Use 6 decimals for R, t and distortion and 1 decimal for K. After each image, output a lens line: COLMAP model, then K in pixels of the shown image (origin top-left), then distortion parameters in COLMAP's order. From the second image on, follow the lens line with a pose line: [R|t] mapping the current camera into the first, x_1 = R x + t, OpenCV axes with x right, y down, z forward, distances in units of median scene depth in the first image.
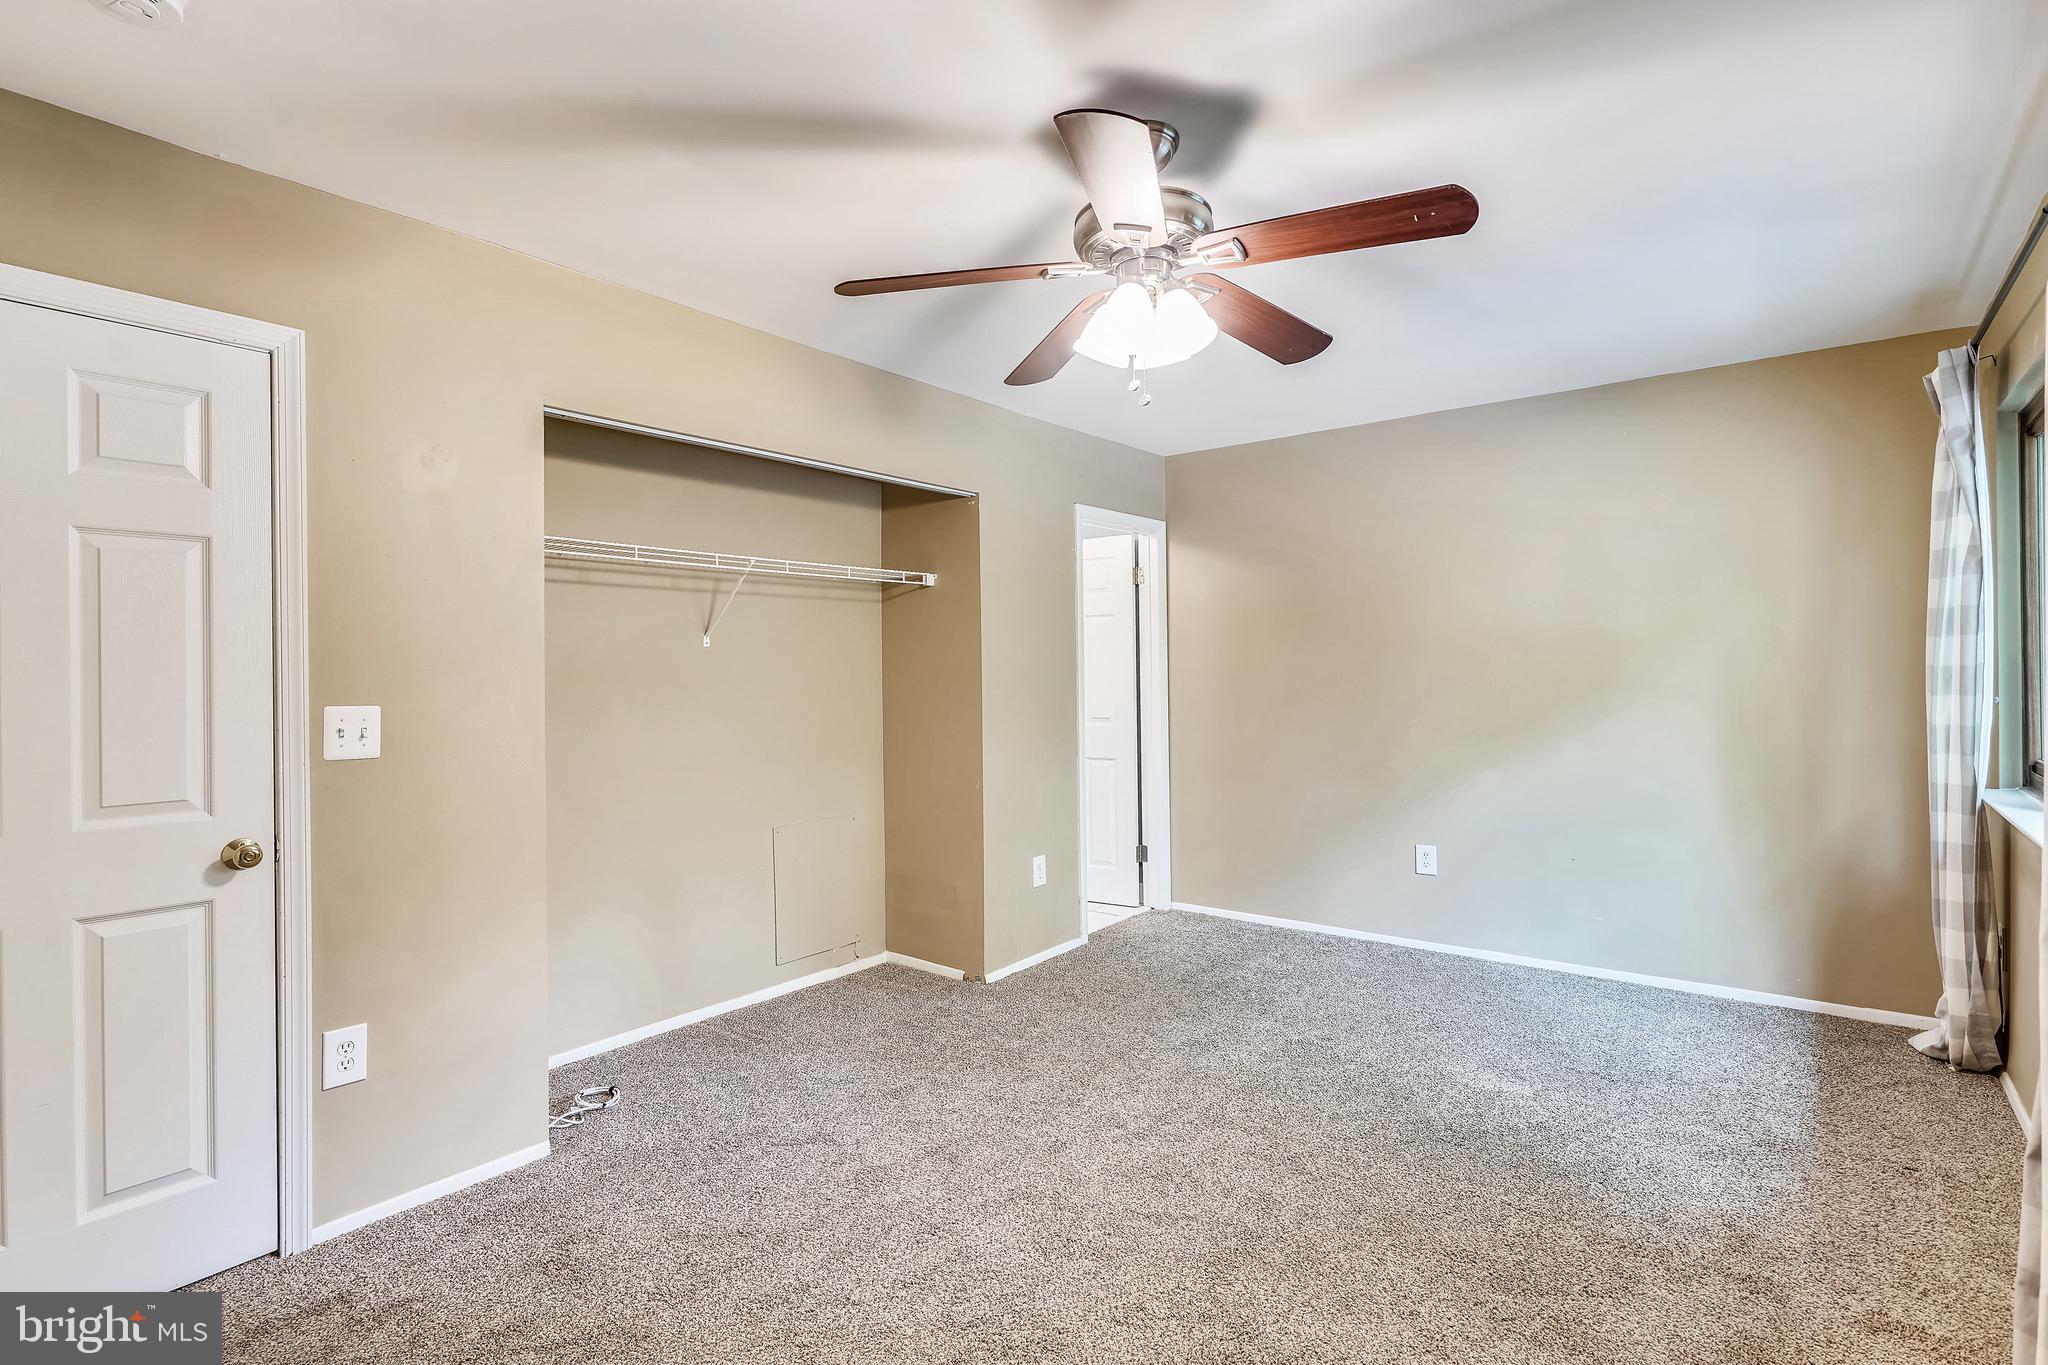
lens RADIAL K [[999.9, 0, 1040.3], [0, 999.9, 674.5], [0, 0, 1]] dist [0.000852, 0.000217]
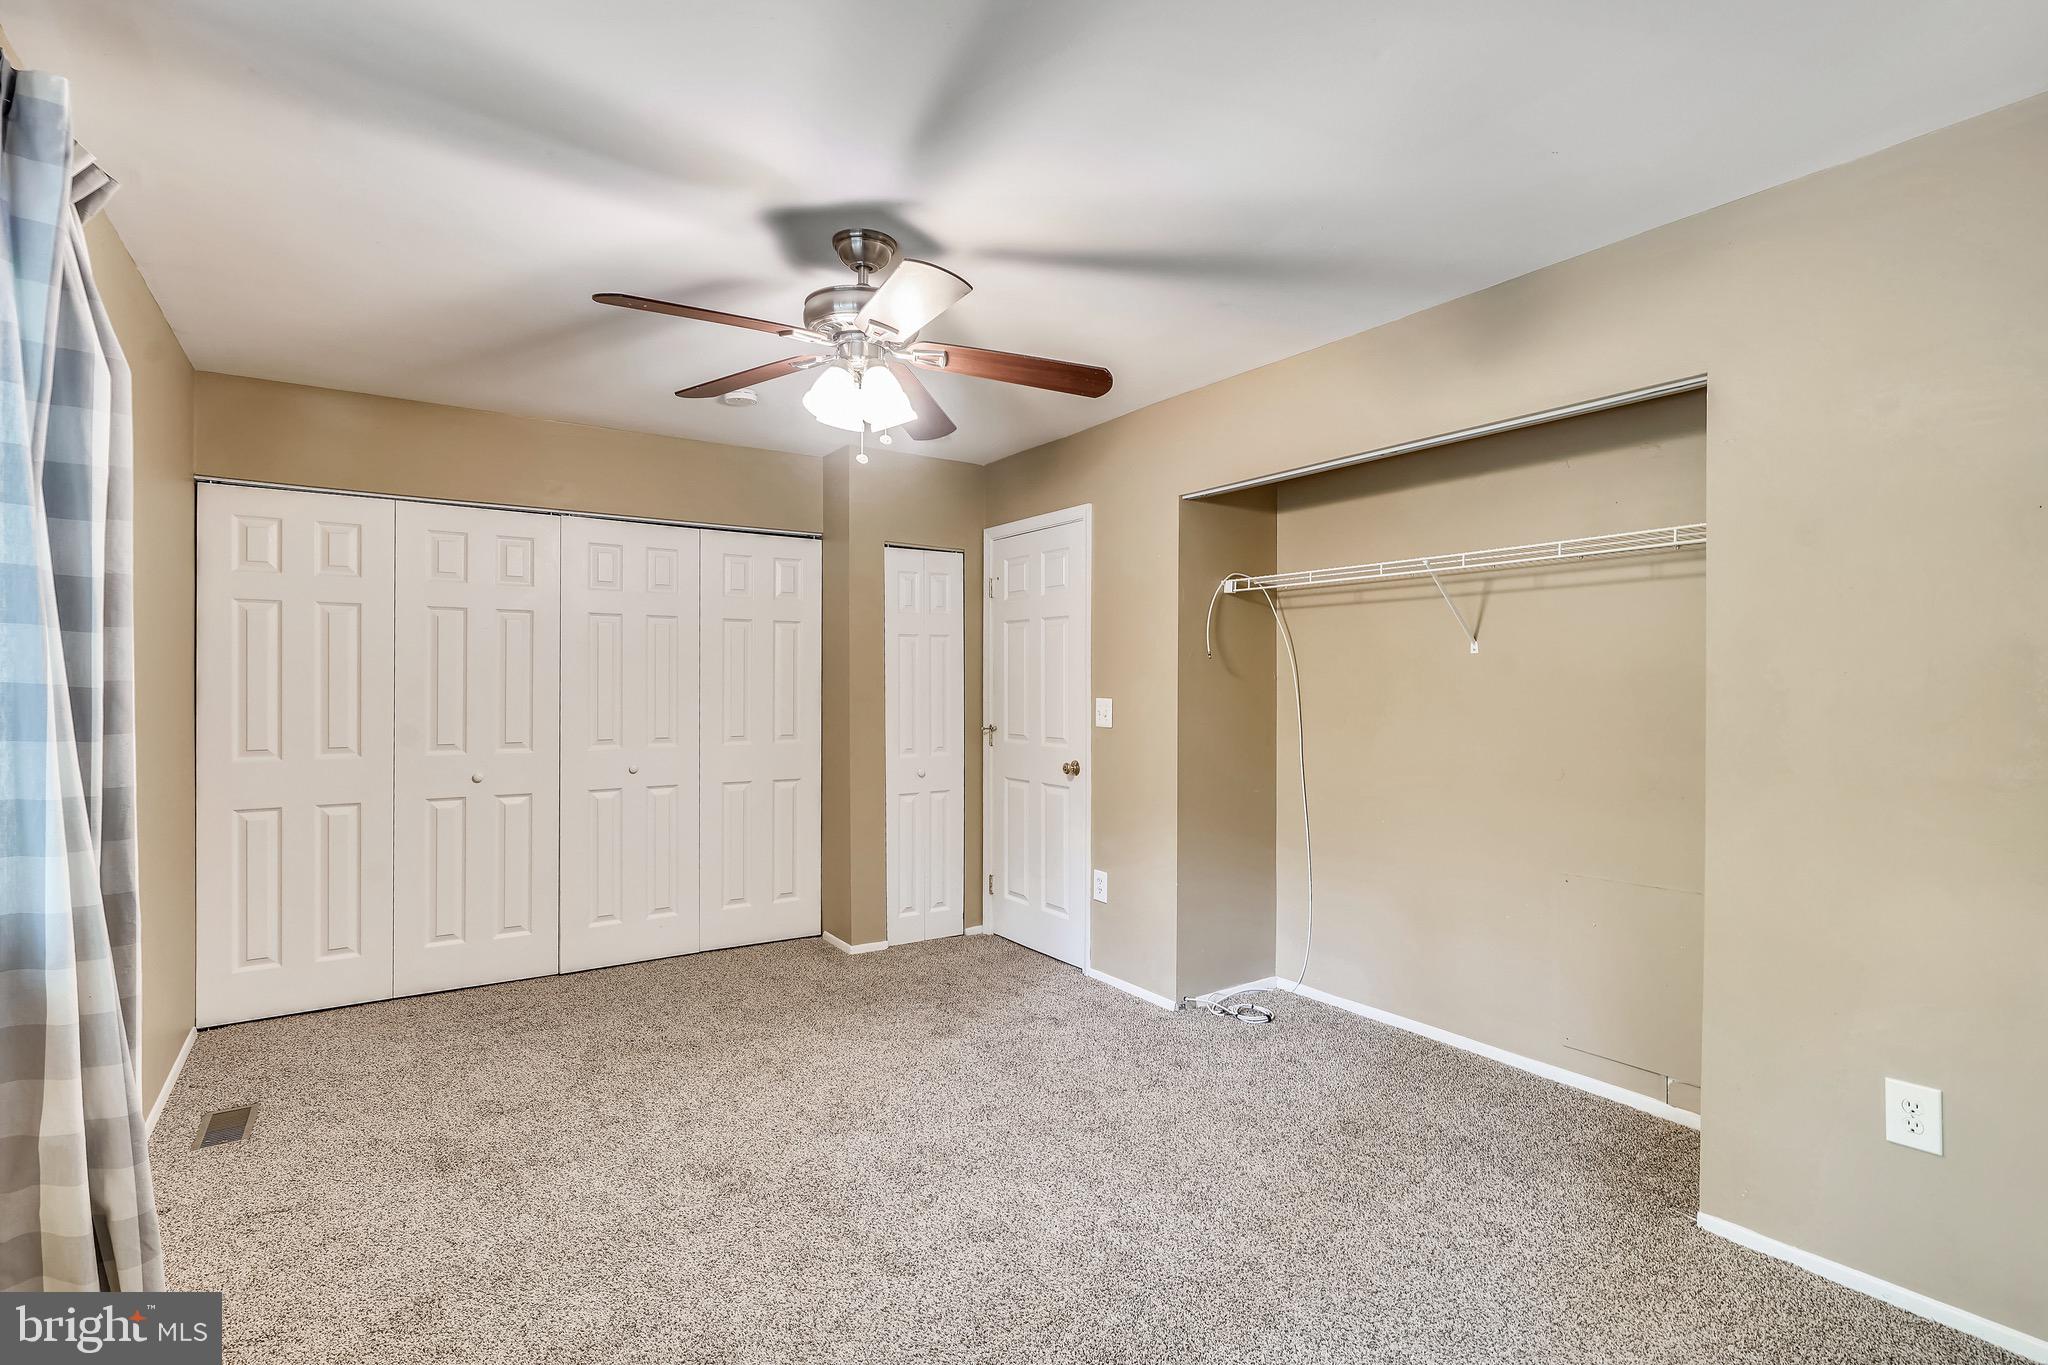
lens RADIAL K [[999.9, 0, 1040.3], [0, 999.9, 674.5], [0, 0, 1]] dist [0.000852, 0.000217]
pose [[-0.319688, 0.001850, -0.947521, 0.792375], [-0.001085, 0.999997, 0.002318, -0.011490], [0.947522, 0.001769, -0.319685, 1.069047]]
